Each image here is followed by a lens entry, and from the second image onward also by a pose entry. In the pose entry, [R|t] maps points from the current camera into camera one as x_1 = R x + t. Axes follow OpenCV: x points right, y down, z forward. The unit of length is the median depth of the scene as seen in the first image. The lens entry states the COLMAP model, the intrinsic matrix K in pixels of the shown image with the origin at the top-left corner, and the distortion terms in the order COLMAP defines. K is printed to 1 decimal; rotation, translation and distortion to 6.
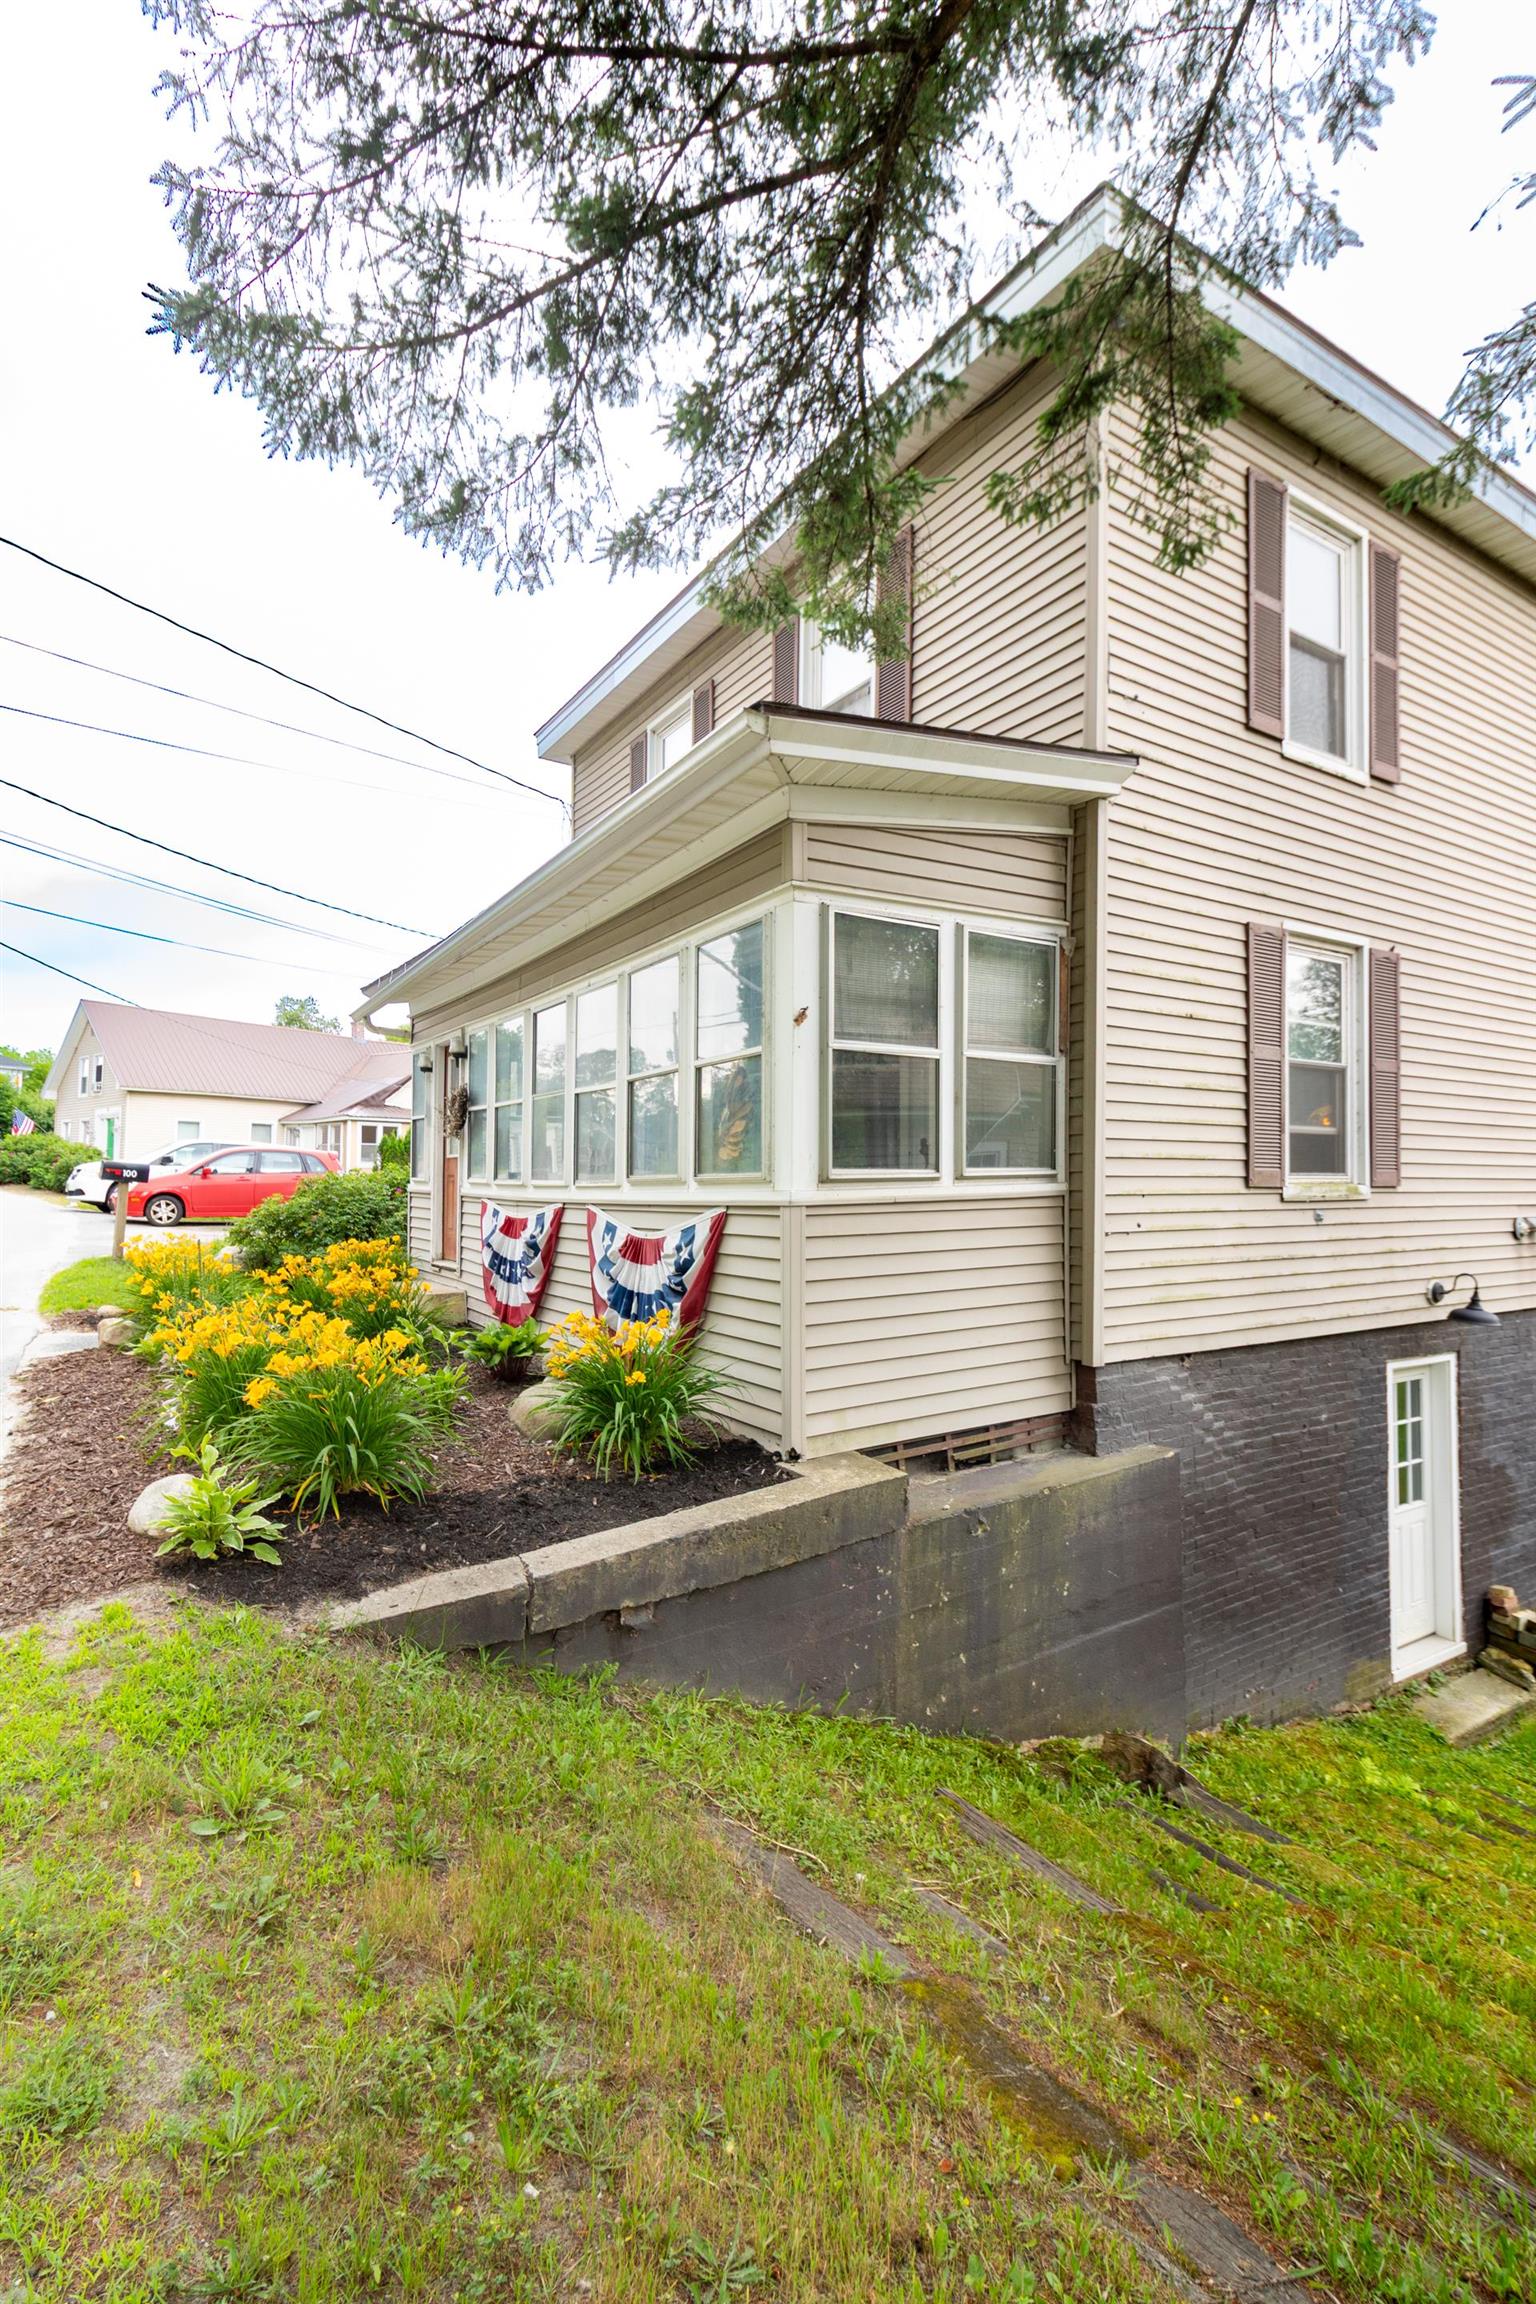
lens RADIAL K [[1077.8, 0, 810.8], [0, 1077.8, 1156.6], [0, 0, 1]] dist [-0.000721, 0.000075]
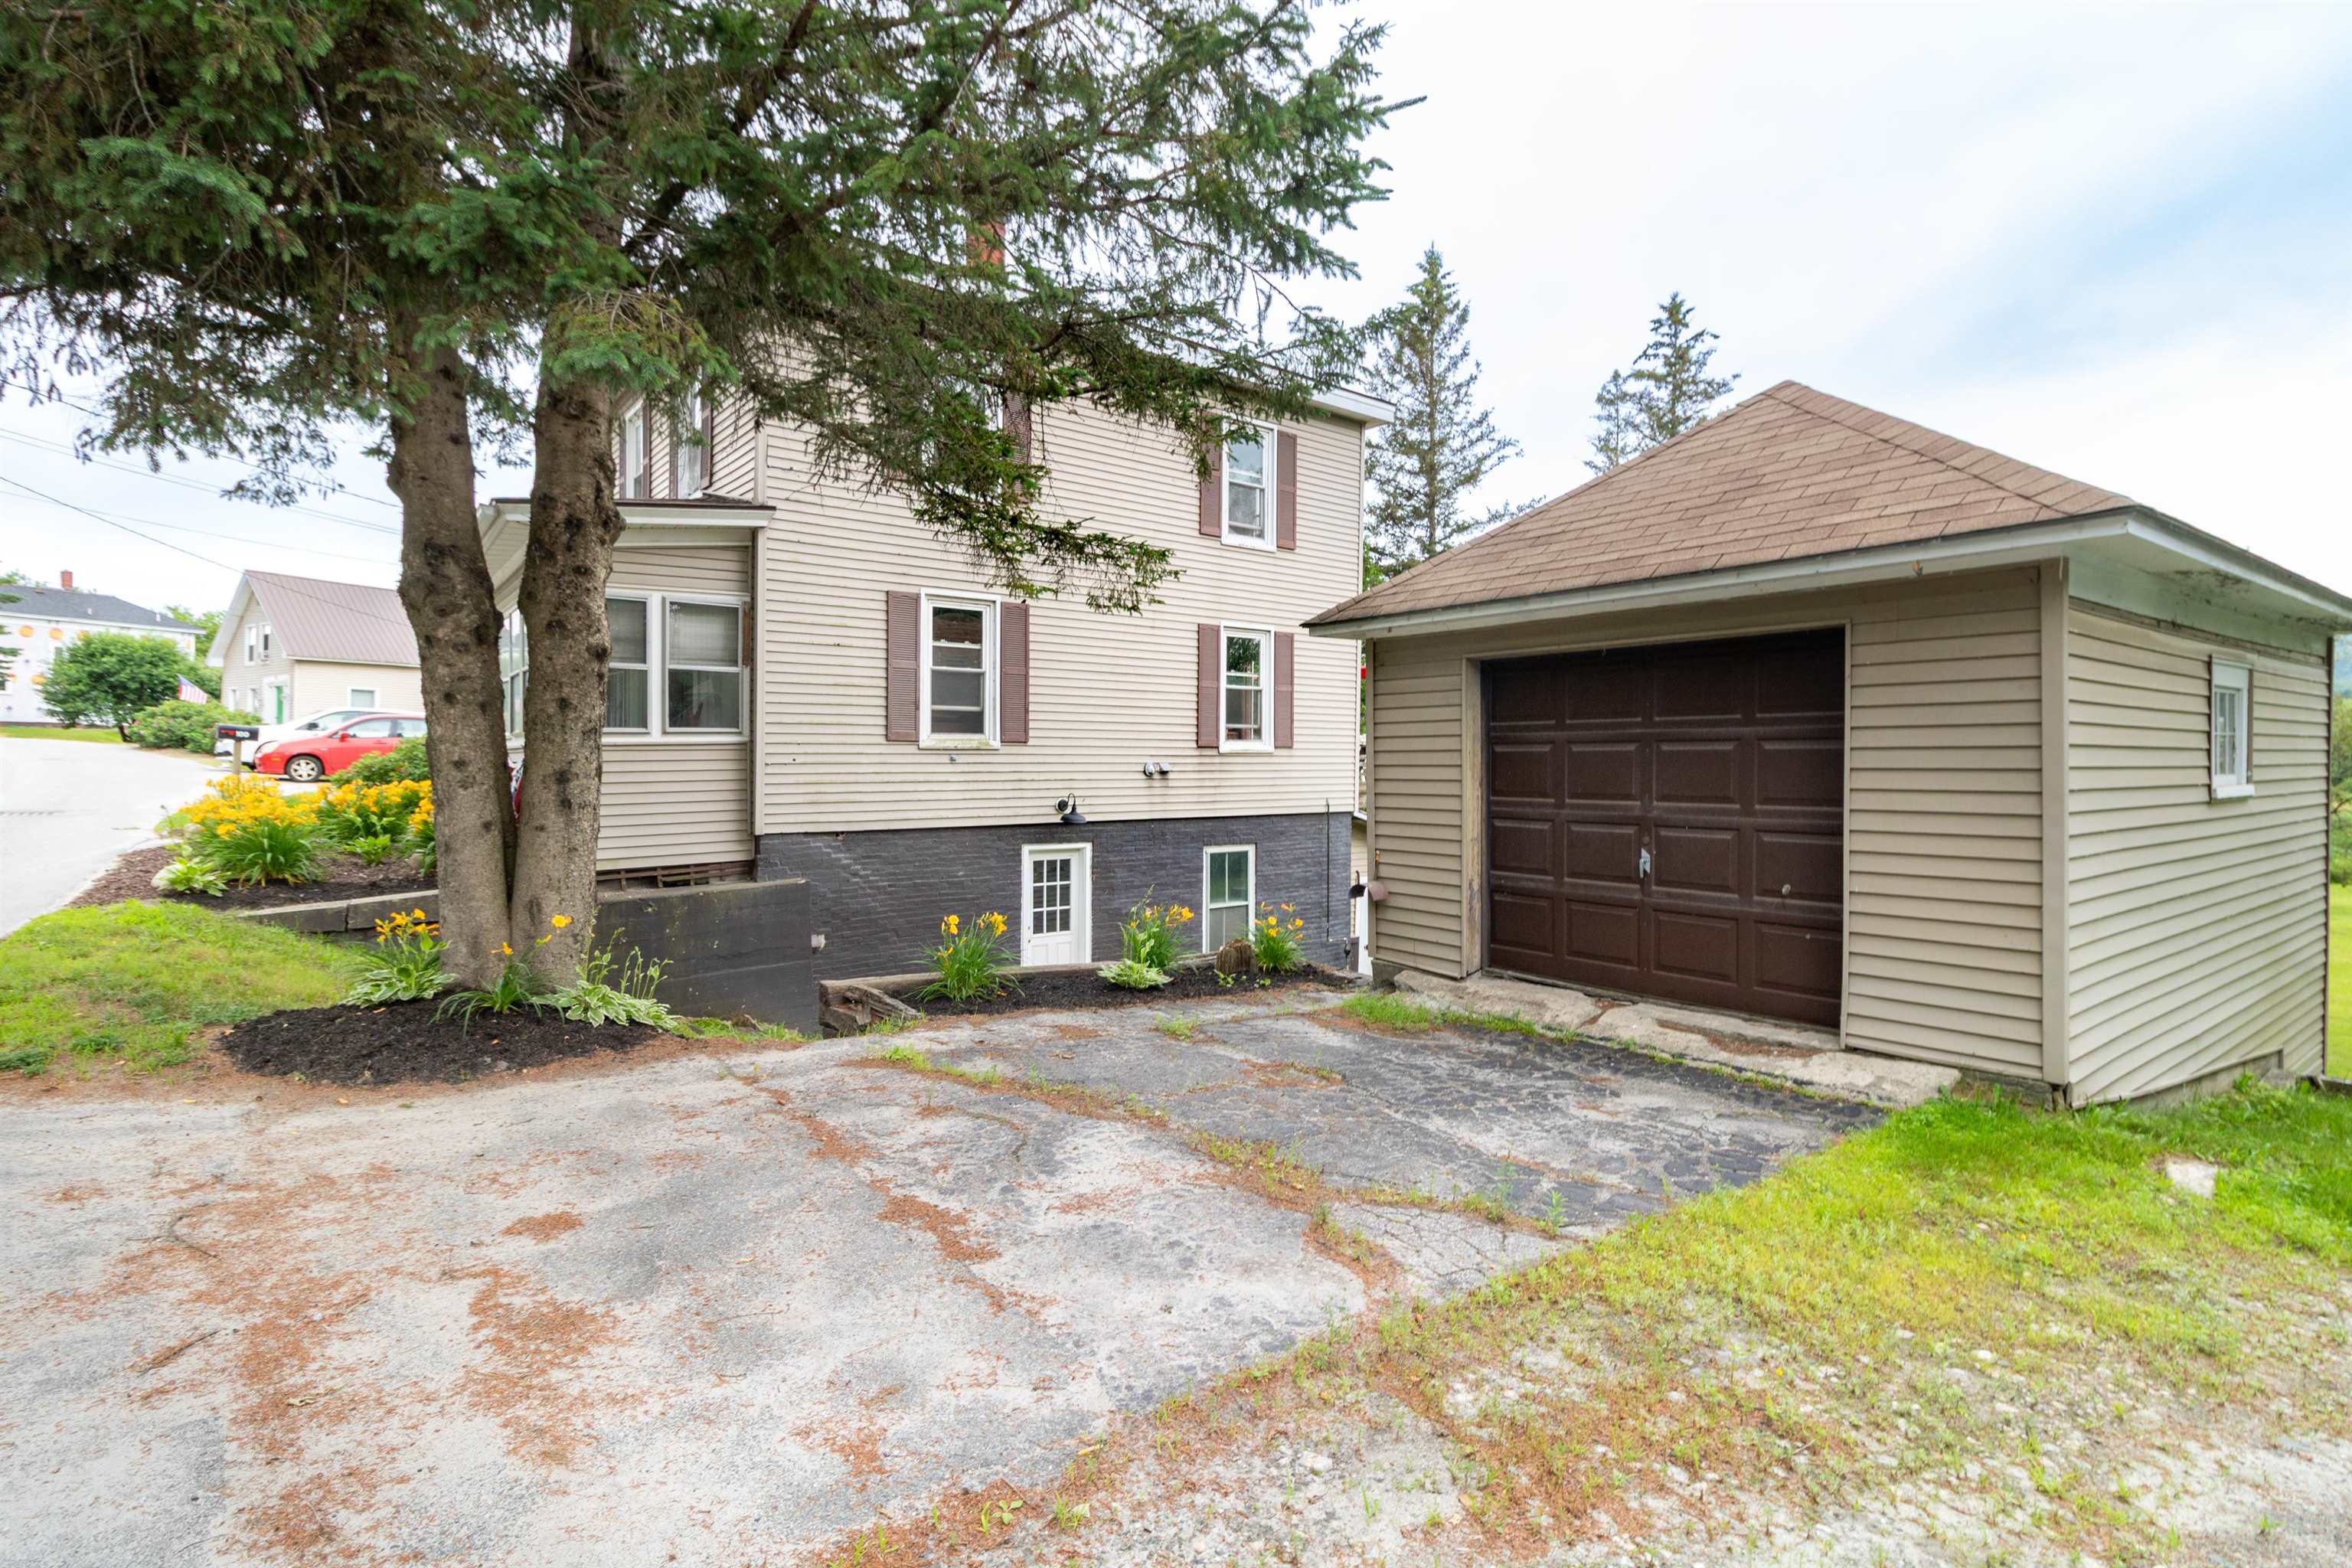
lens RADIAL K [[1091.5, 0, 1226.1], [0, 1091.5, 769.4], [0, 0, 1]] dist [0.001025, 0.000026]
pose [[0.993184, 0.001416, 0.116545, 0.702311], [-0.005647, 0.999336, 0.035982, 0.007618], [-0.116417, -0.036394, 0.992533, -0.798859]]
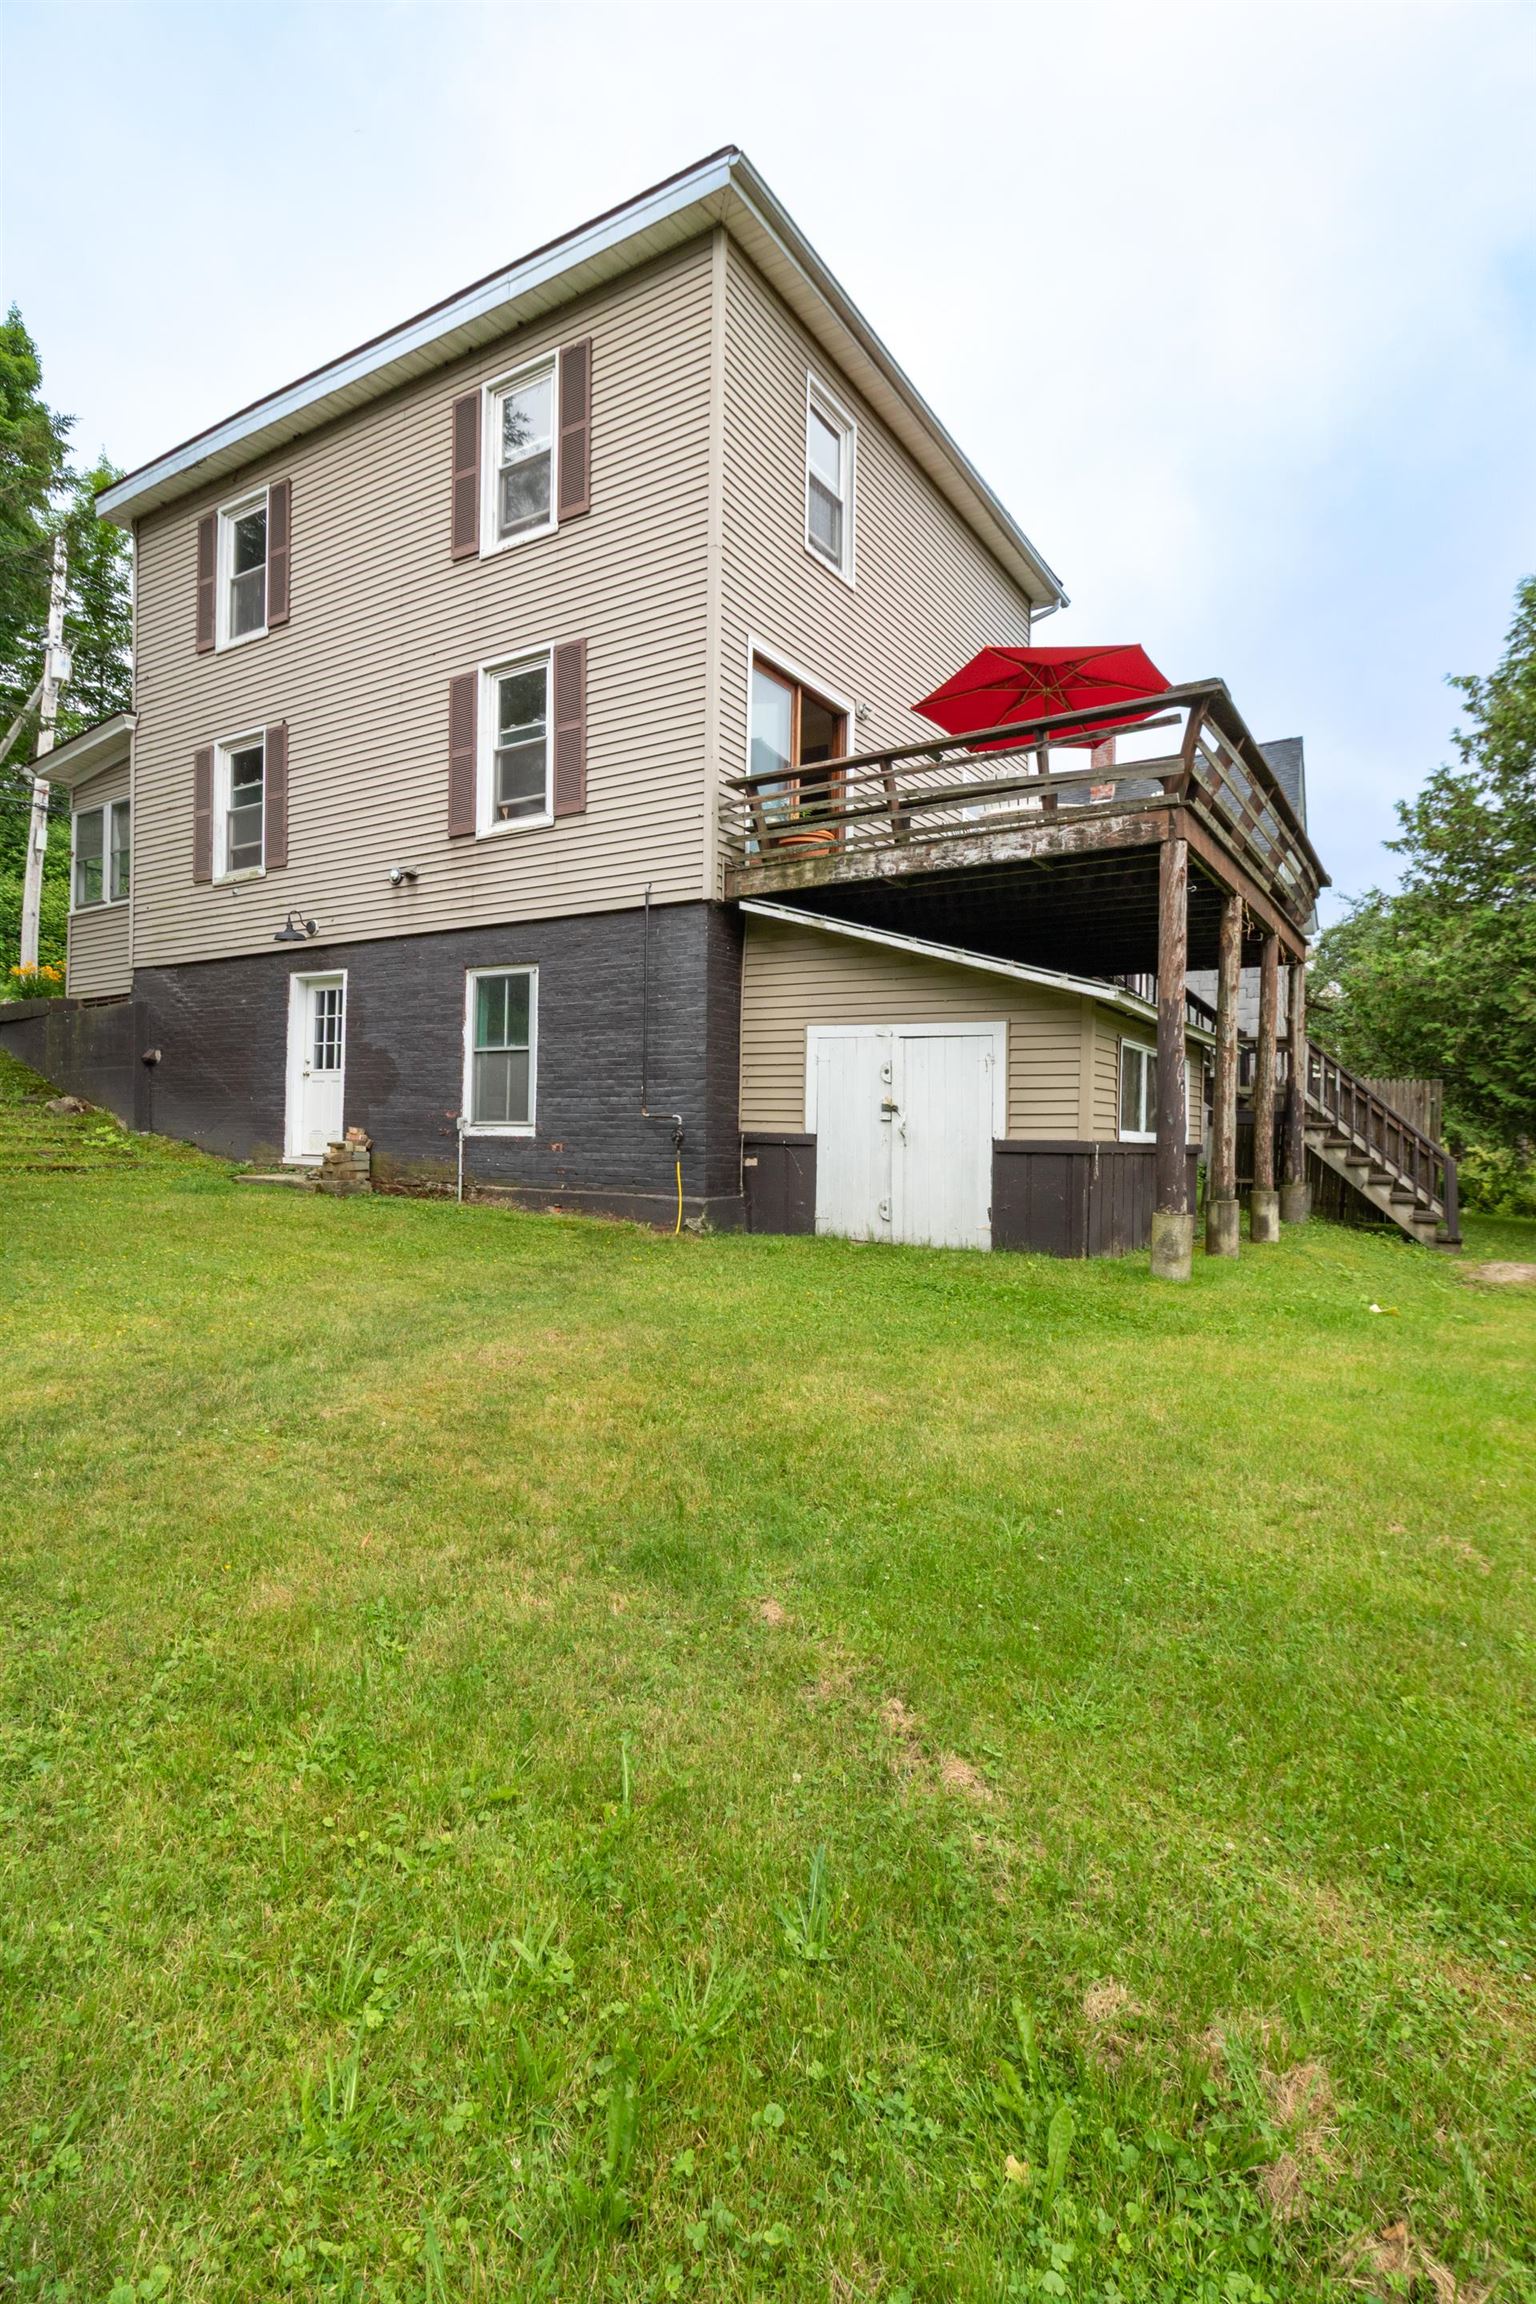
lens RADIAL K [[1077.8, 0, 810.8], [0, 1077.8, 1156.6], [0, 0, 1]] dist [-0.000721, 0.000075]
pose [[0.444633, -0.001077, -0.895712, 2.541103], [0.009457, 0.999949, 0.003492, 0.507146], [0.895663, -0.010024, 0.444621, 1.044605]]
